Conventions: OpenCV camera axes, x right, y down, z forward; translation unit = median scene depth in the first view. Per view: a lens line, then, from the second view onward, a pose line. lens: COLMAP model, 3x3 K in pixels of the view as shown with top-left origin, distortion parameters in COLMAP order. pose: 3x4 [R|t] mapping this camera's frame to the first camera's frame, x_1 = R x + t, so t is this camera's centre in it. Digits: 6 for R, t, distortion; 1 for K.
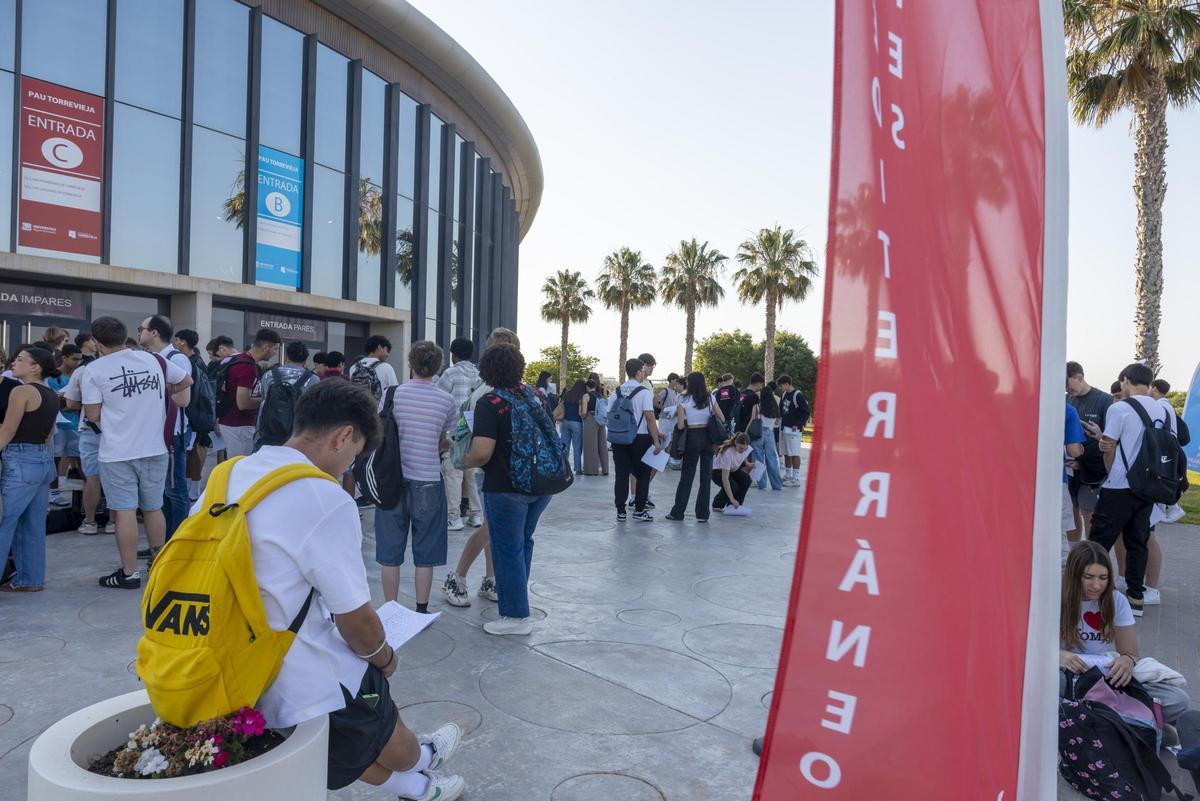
lens RADIAL K [[793.5, 0, 600.0], [0, 793.5, 400.5], [0, 0, 1]] dist [0.001295, 0.003008]
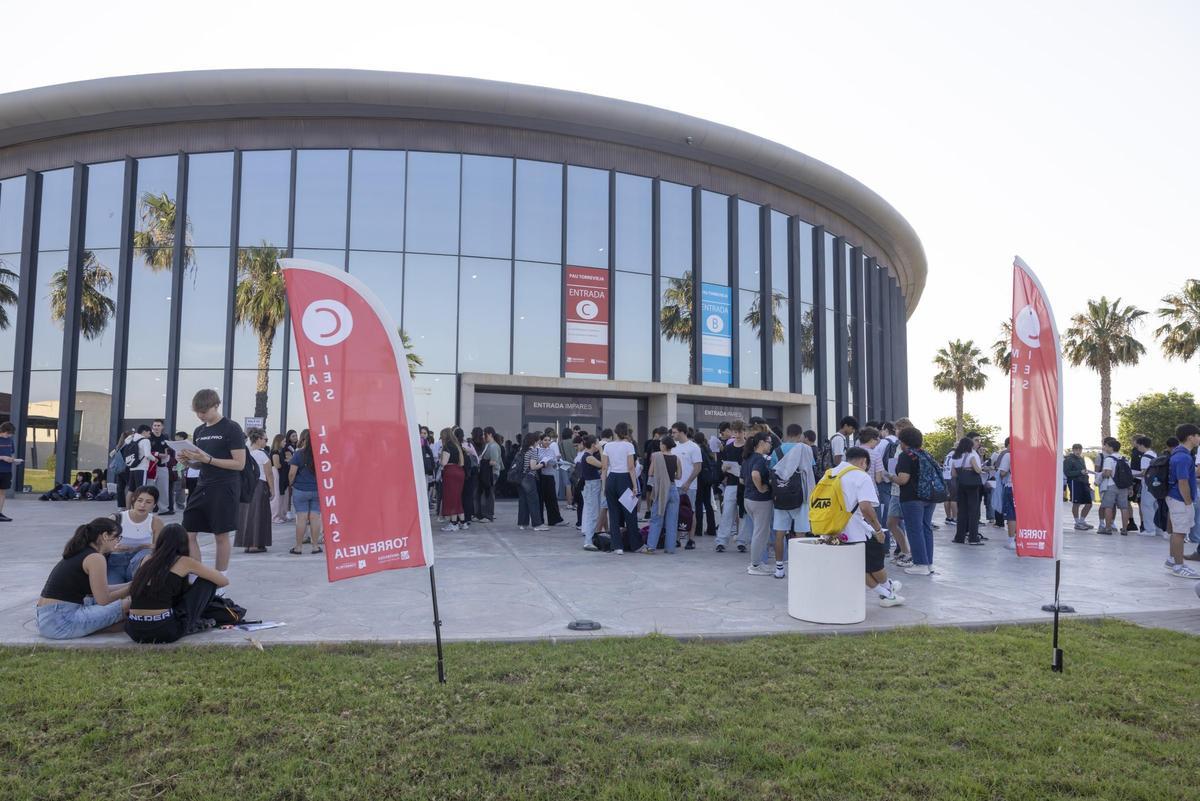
lens RADIAL K [[781.6, 0, 600.0], [0, 781.6, 400.5], [0, 0, 1]] dist [-0.001354, 0.000820]
pose [[0.886291, -0.055934, -0.459739, 0.009364], [0.012258, 0.995165, -0.097446, 0.003358], [0.462967, 0.080730, 0.882691, -0.103617]]
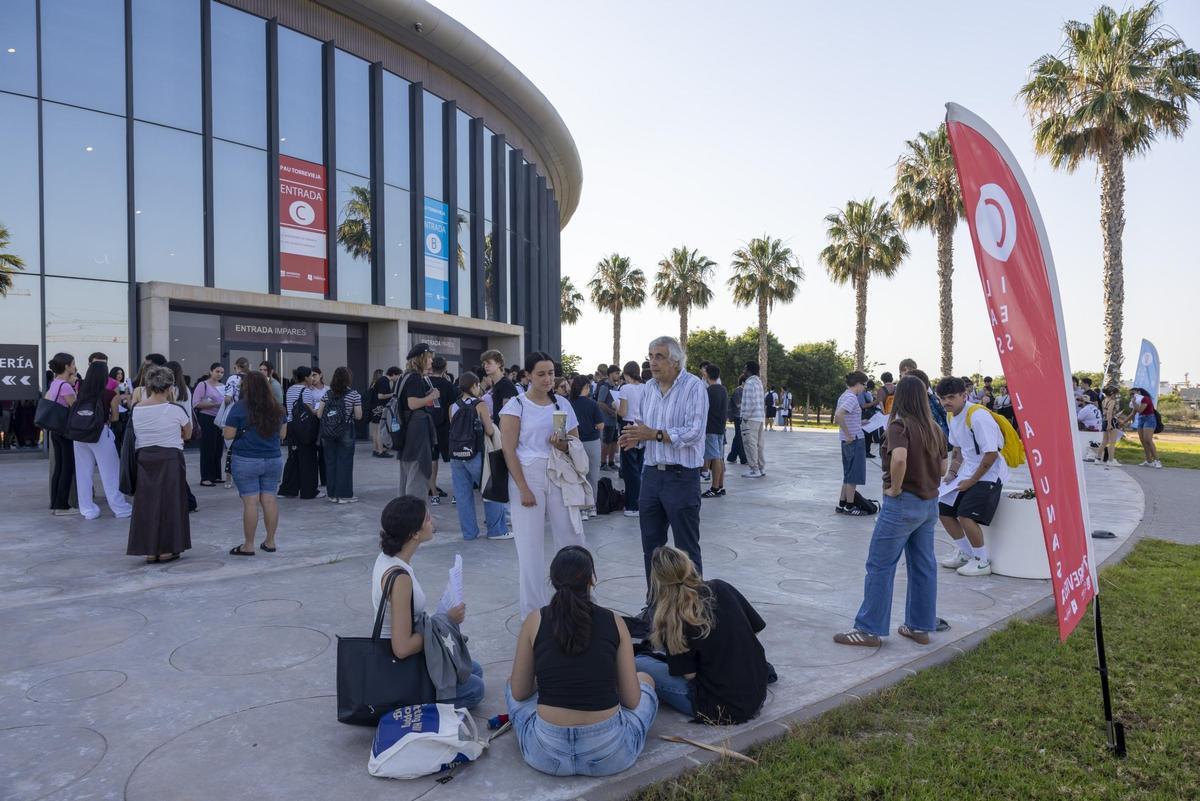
lens RADIAL K [[793.5, 0, 600.0], [0, 793.5, 400.5], [0, 0, 1]] dist [0.001295, 0.003008]
pose [[0.996106, -0.031149, 0.082473, -0.110255], [0.030570, 0.999498, 0.008272, -0.004254], [-0.082689, -0.005719, 0.996559, -0.097568]]
